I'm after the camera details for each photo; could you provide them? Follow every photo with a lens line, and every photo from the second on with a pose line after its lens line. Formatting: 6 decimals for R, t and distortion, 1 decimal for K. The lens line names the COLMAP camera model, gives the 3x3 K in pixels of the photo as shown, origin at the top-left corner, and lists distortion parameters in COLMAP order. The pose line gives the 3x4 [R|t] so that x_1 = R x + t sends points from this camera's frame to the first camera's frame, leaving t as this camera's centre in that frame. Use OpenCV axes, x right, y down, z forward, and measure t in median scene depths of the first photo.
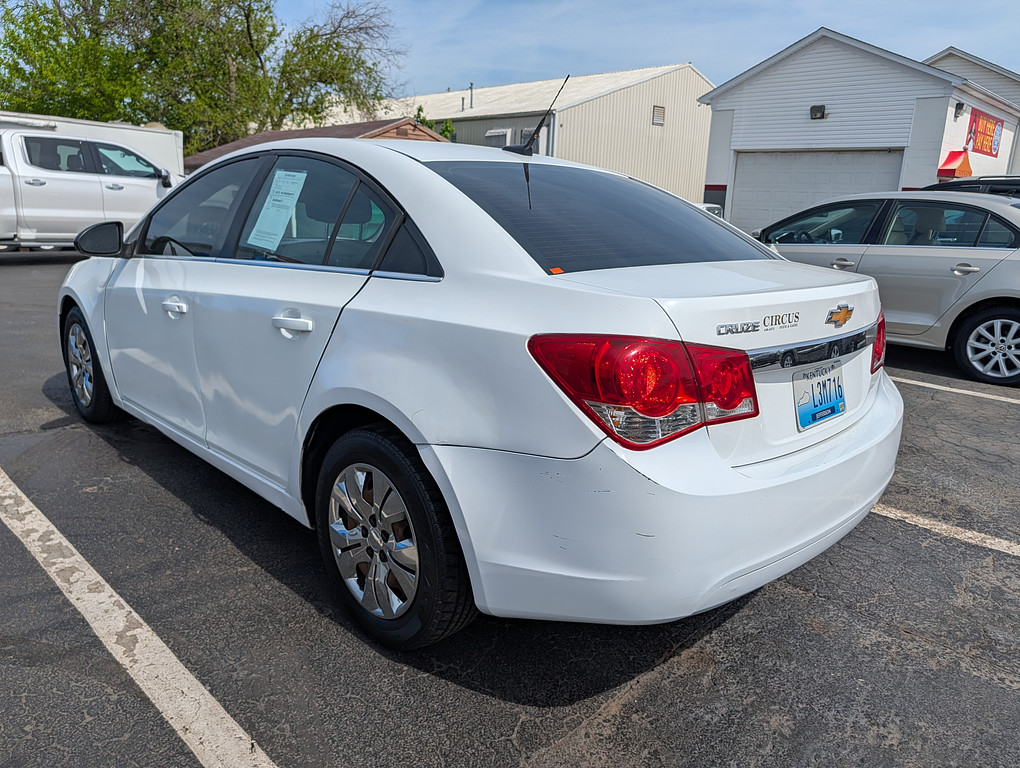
lens RADIAL K [[738.6, 0, 510.7], [0, 738.6, 388.8], [0, 0, 1]] dist [0.009846, -0.003138]
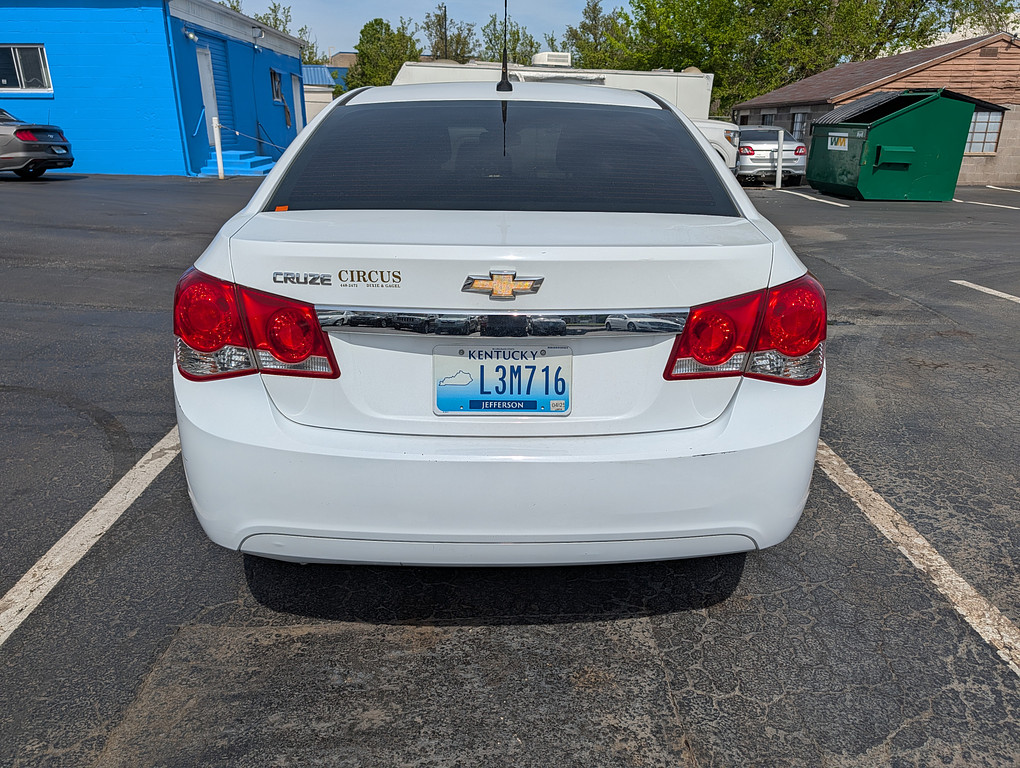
lens RADIAL K [[736.3, 0, 510.0], [0, 736.3, 384.0], [0, 0, 1]] dist [0.018986, -0.010270]
pose [[0.723138, 0.202043, -0.660493, 0.760550], [-0.156456, 0.979320, 0.128275, -0.074649], [0.672750, 0.010577, 0.739794, 0.324681]]
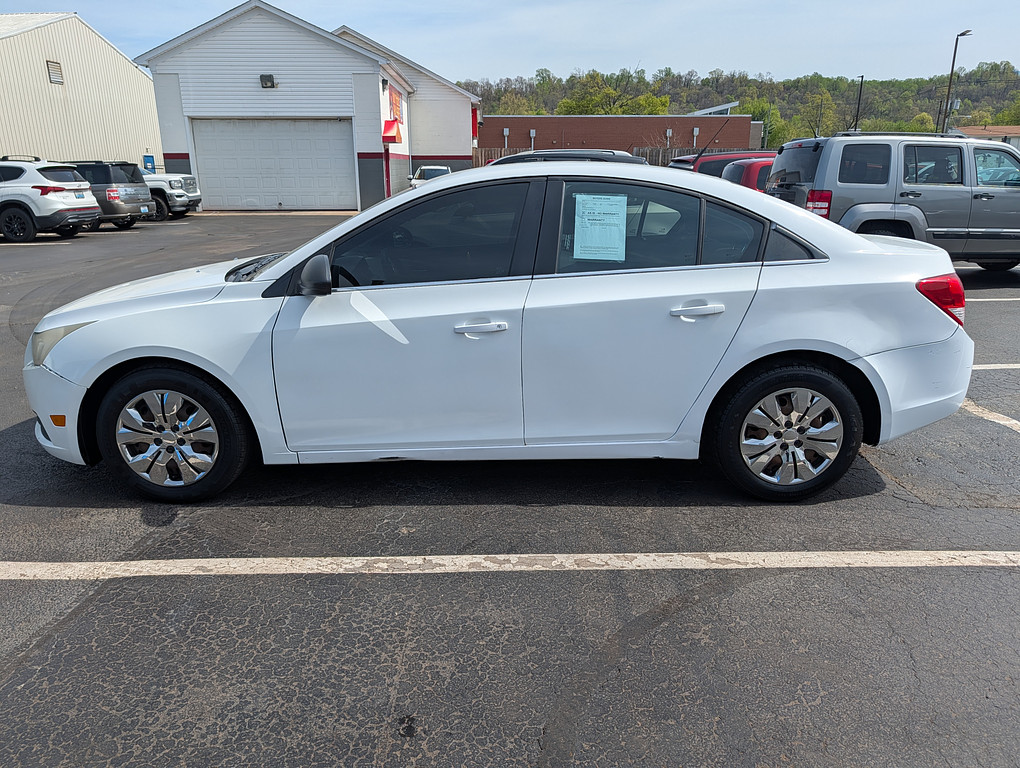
lens RADIAL K [[738.6, 0, 510.7], [0, 738.6, 388.8], [0, 0, 1]] dist [0.009846, -0.003138]
pose [[0.696881, -0.242344, 0.675001, -1.339718], [0.207874, 0.969031, 0.133297, -0.180748], [-0.686401, 0.047423, 0.725676, 0.236265]]
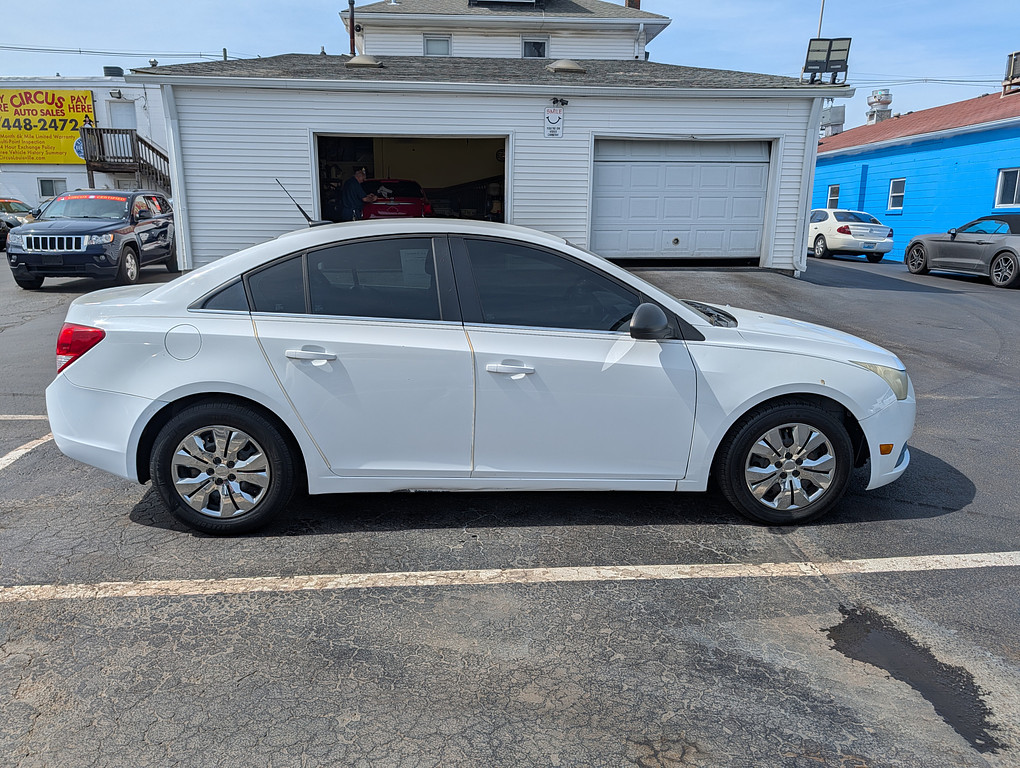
lens RADIAL K [[727.0, 0, 509.5], [0, 727.0, 400.0], [0, 0, 1]] dist [0.012975, -0.006164]
pose [[-0.654361, 0.144674, -0.742214, 0.972111], [-0.218946, 0.903235, 0.369091, -0.670127], [0.723792, 0.404024, -0.559366, 2.391522]]
